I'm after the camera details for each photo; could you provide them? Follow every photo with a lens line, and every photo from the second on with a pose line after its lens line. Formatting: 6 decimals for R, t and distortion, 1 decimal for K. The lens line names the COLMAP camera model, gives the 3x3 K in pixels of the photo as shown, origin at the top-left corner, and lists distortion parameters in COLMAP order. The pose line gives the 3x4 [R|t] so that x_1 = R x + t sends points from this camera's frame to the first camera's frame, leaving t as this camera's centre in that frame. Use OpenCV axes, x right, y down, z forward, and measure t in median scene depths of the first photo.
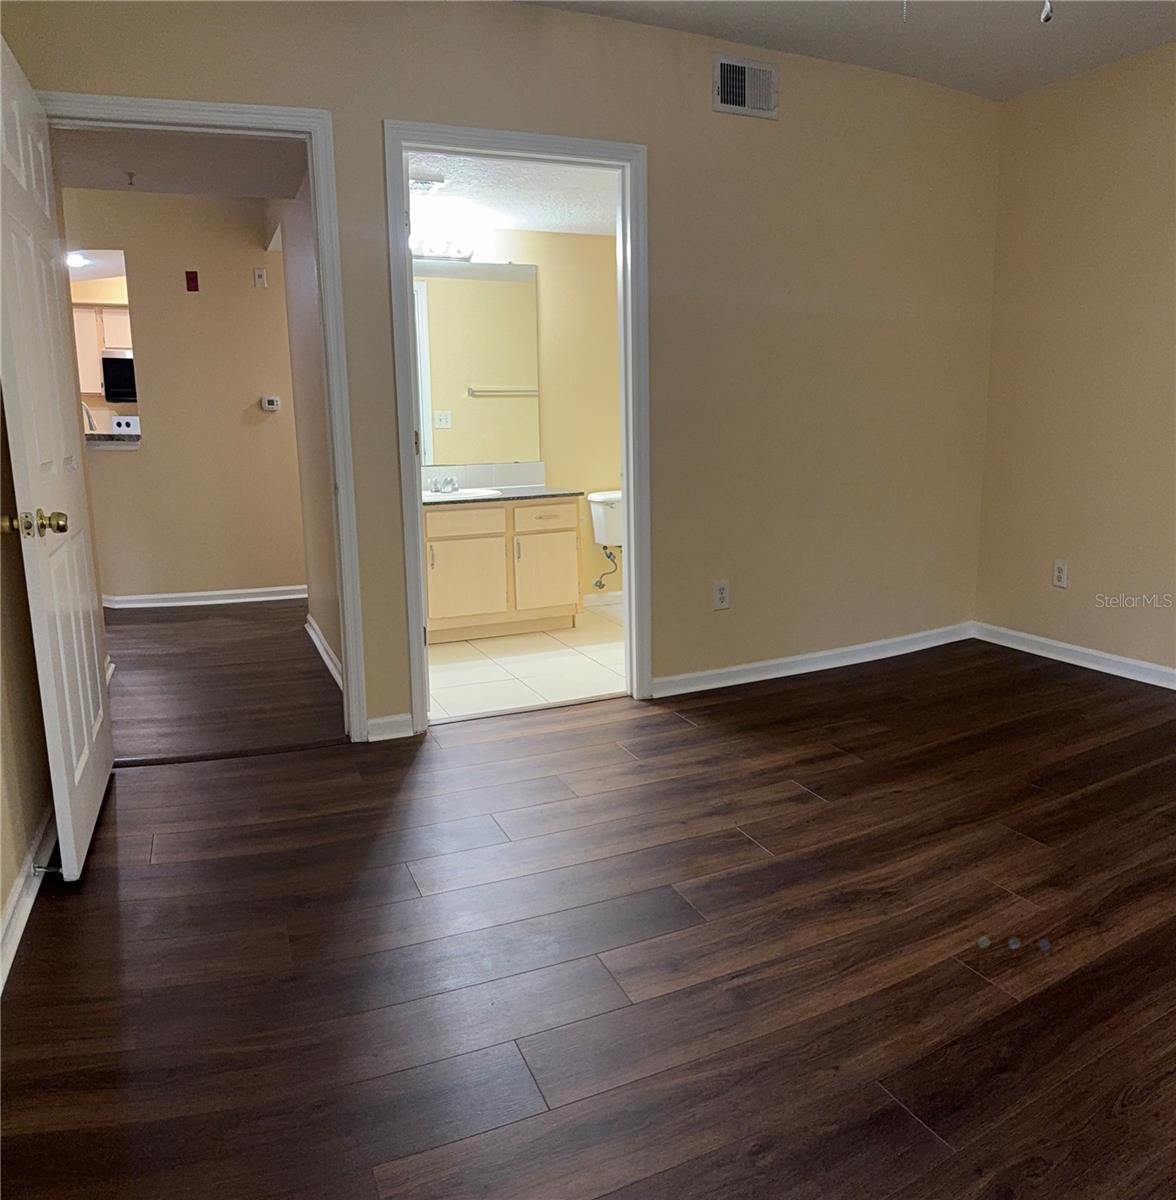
lens RADIAL K [[975.7, 0, 587.0], [0, 975.7, 599.0], [0, 0, 1]] dist [-0.007010, 0.002919]
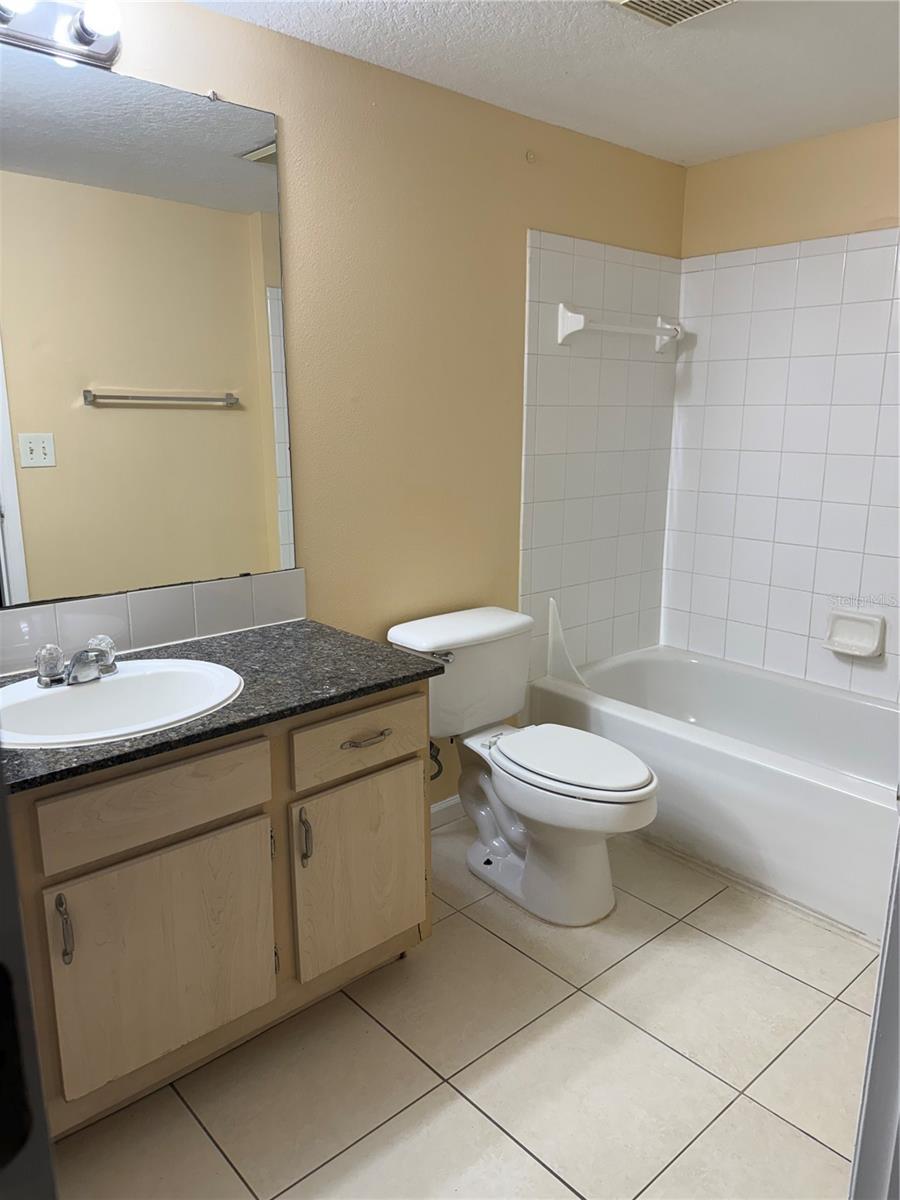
lens RADIAL K [[856.4, 0, 448.2], [0, 856.4, 601.4], [0, 0, 1]] dist [0.038758, -0.032052]
pose [[0.947482, -0.045312, 0.316582, -0.119315], [0.034115, 0.998584, 0.040825, -0.154755], [-0.317984, -0.027881, 0.947686, 0.664625]]
